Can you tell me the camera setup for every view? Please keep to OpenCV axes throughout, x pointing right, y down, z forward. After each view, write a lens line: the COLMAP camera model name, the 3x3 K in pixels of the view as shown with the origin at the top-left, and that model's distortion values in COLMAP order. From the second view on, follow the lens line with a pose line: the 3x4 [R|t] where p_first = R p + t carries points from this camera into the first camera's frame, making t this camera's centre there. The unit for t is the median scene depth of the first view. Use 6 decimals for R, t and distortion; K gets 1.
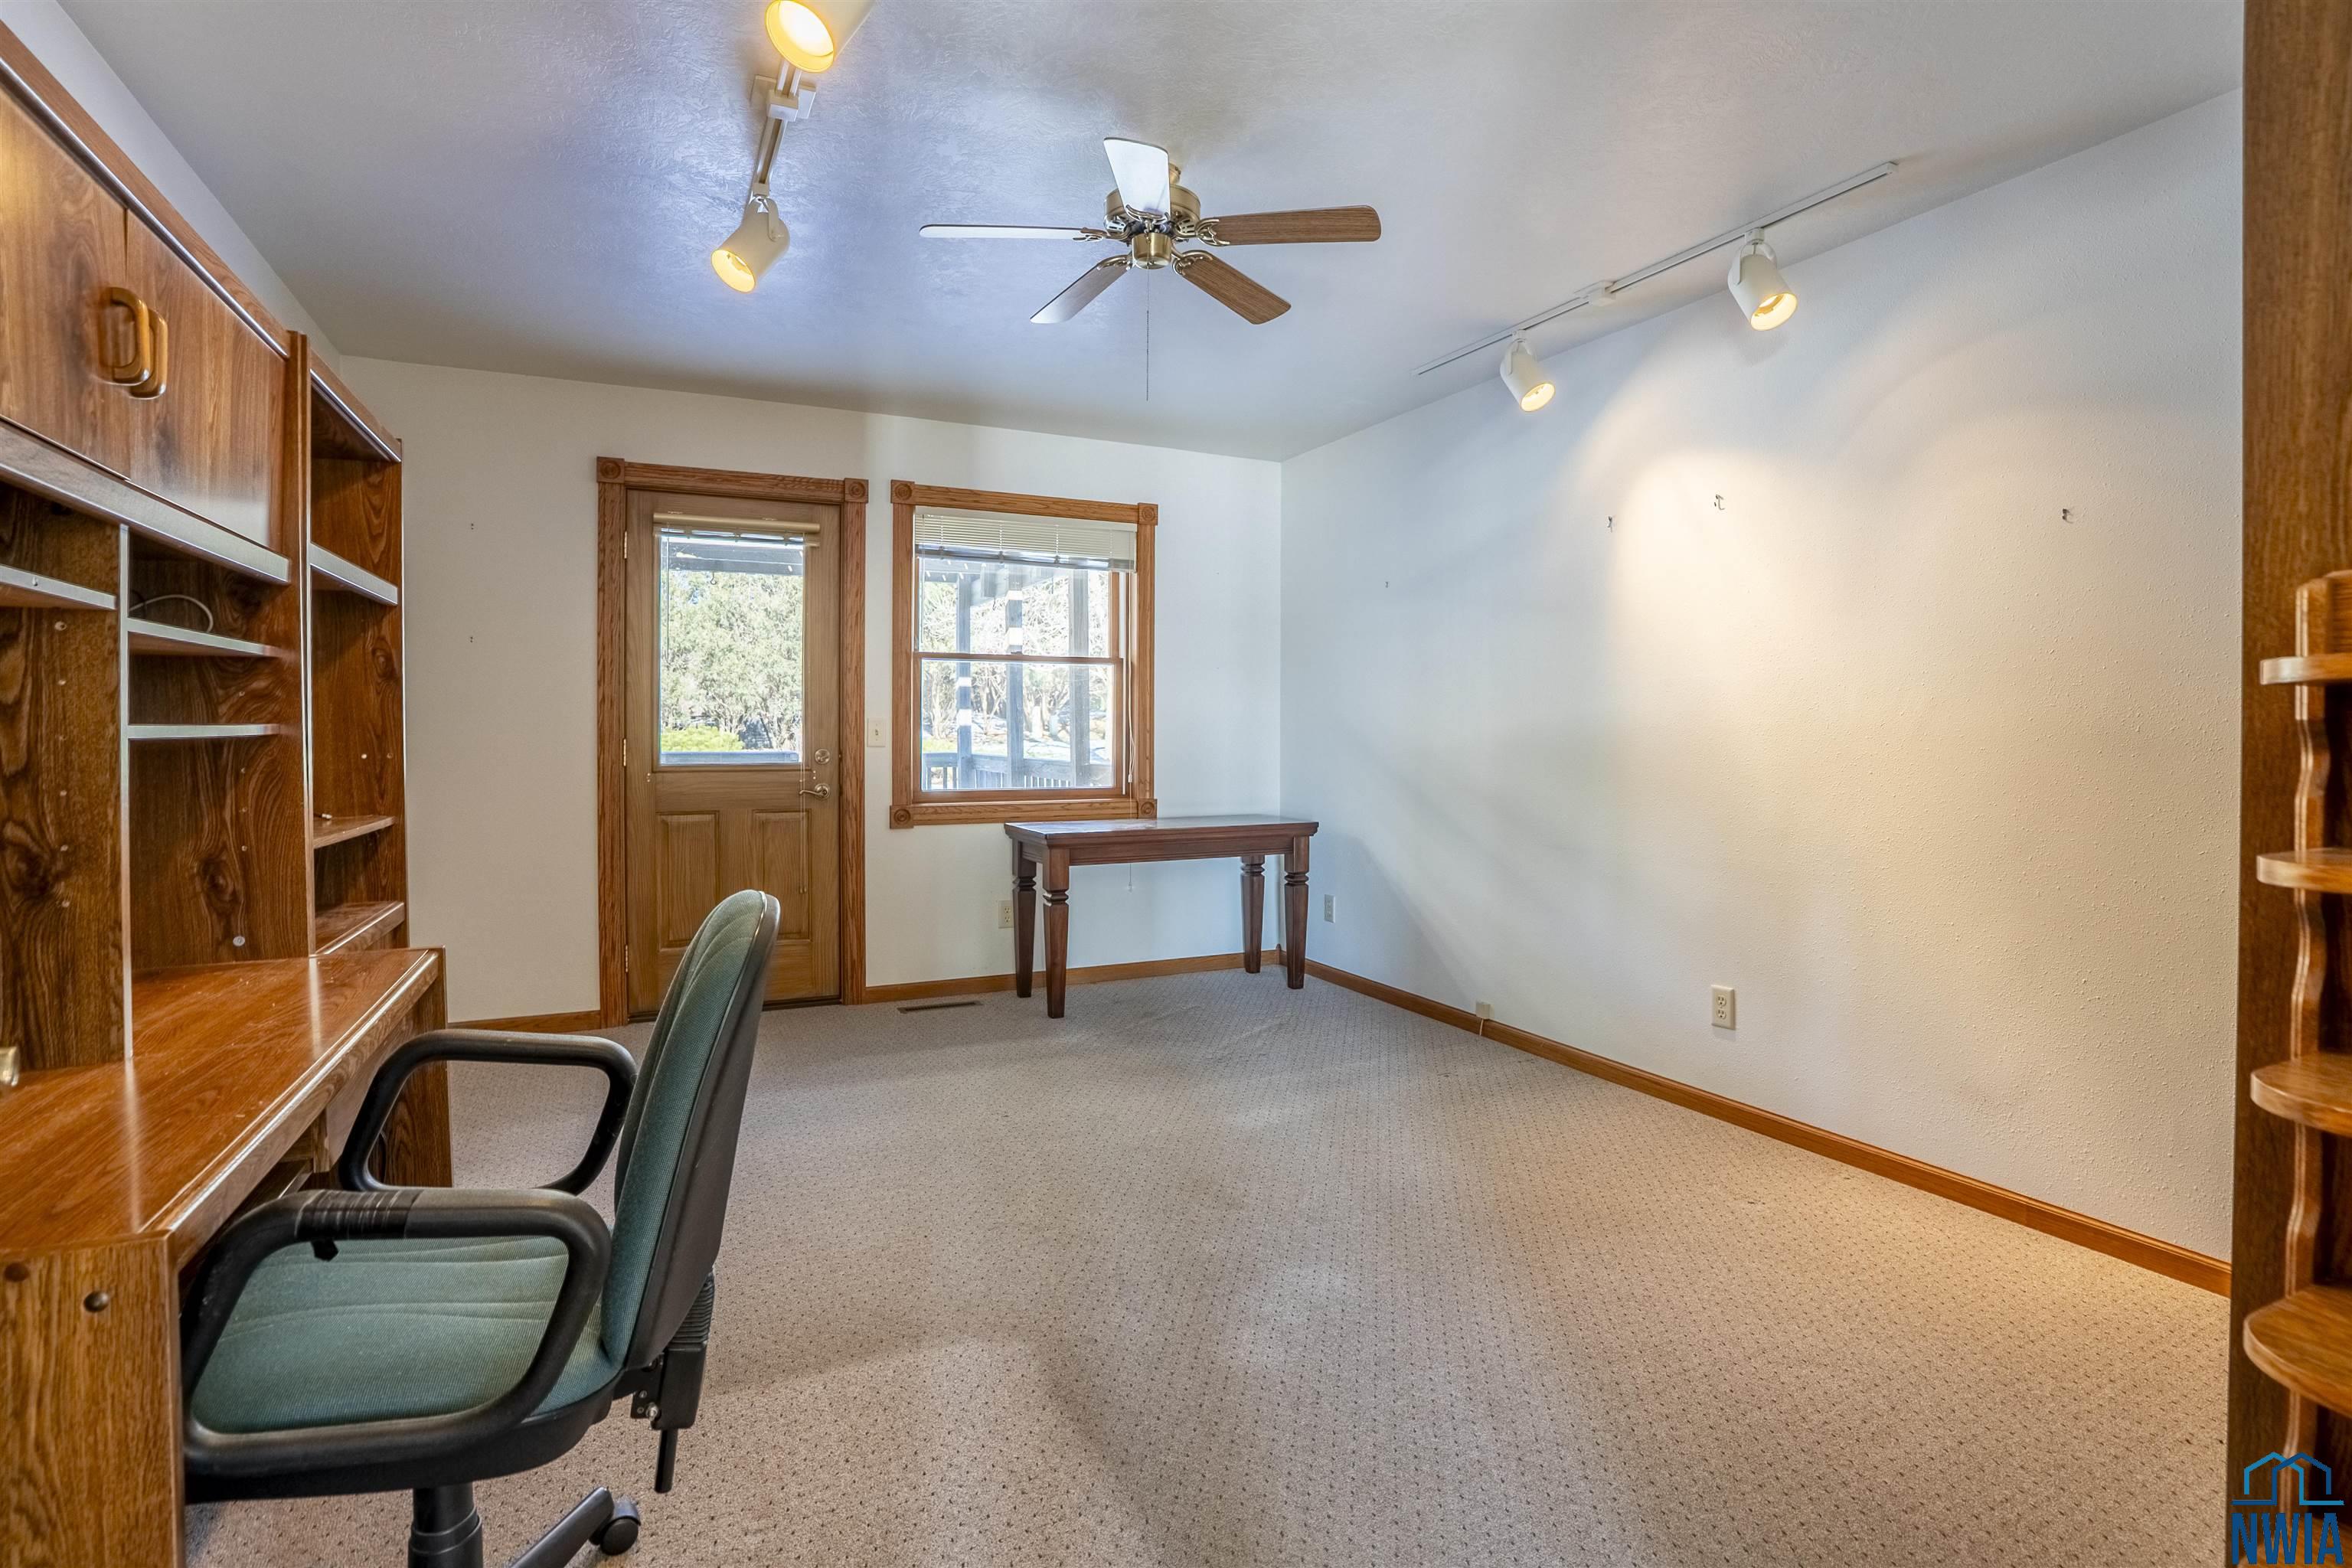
lens RADIAL K [[1077.6, 0, 1172.6], [0, 1077.6, 741.0], [0, 0, 1]] dist [-0.096440, 0.000181]
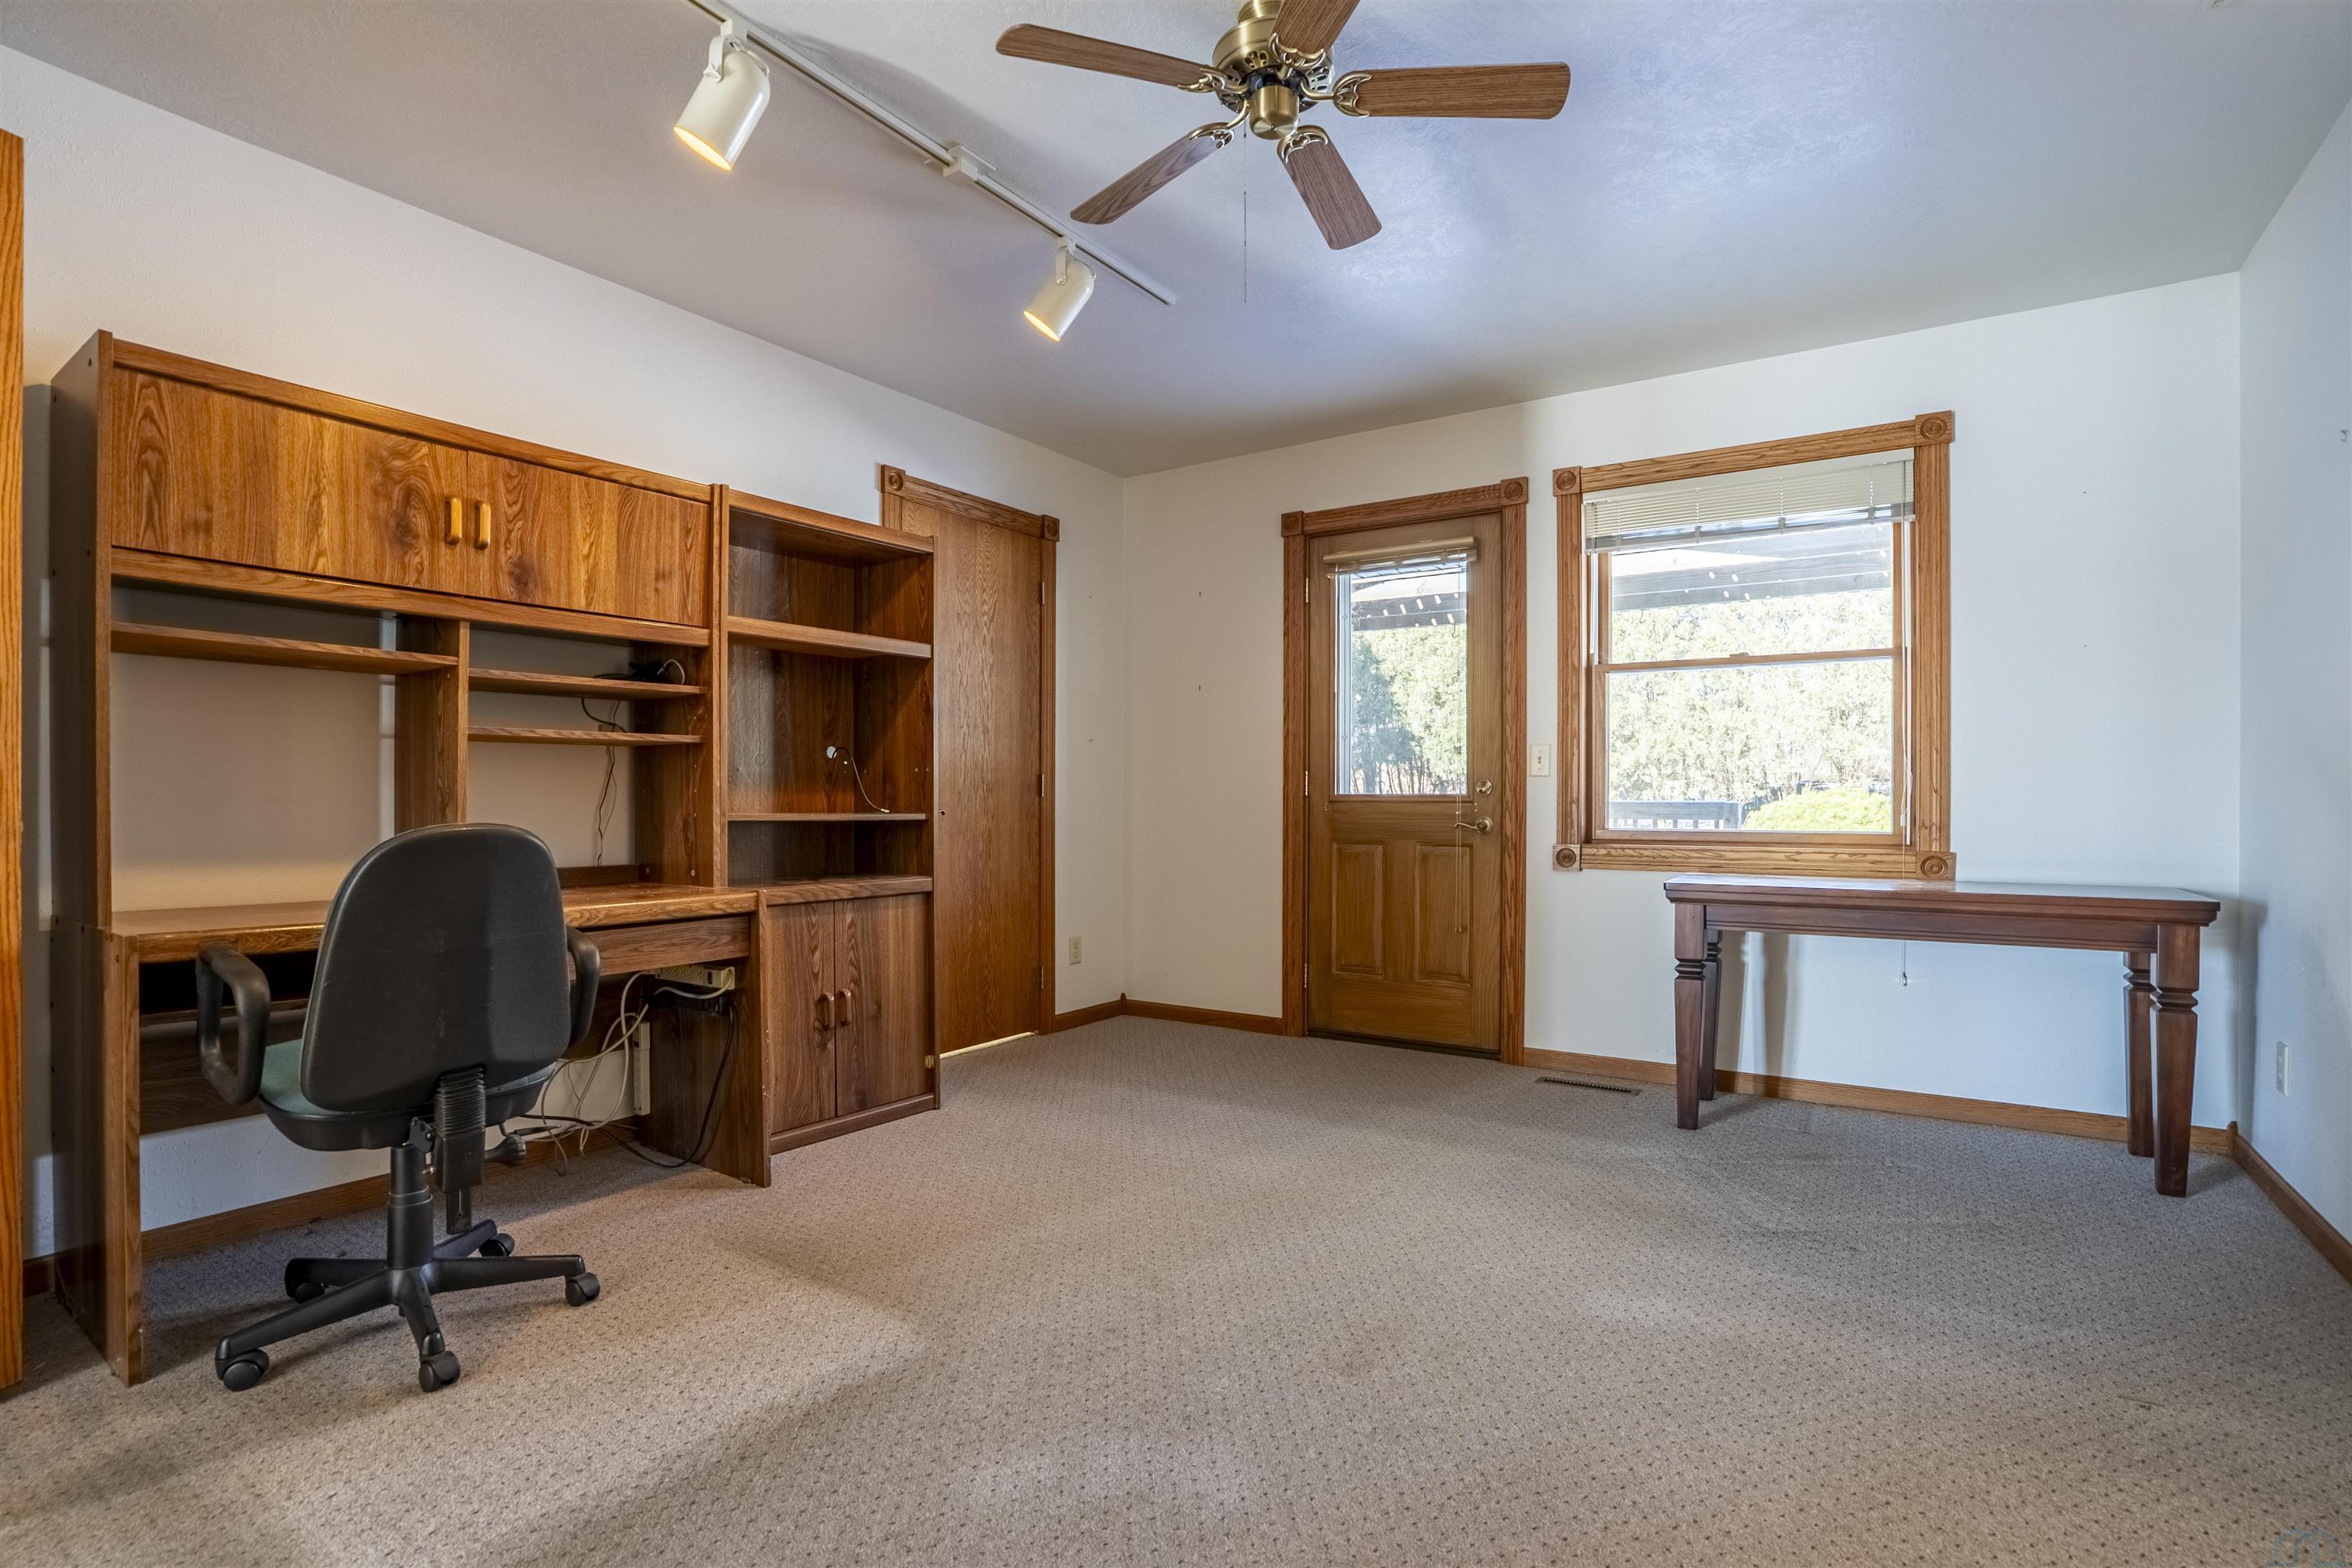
lens RADIAL K [[1098.1, 0, 1175.5], [0, 1098.1, 797.9], [0, 0, 1]] dist [-0.068989, 0.000124]
pose [[0.498158, -0.002548, -0.867082, 0.355913], [-0.008675, 0.999931, -0.007923, 0.033490], [0.867043, 0.011469, 0.498102, 0.298607]]
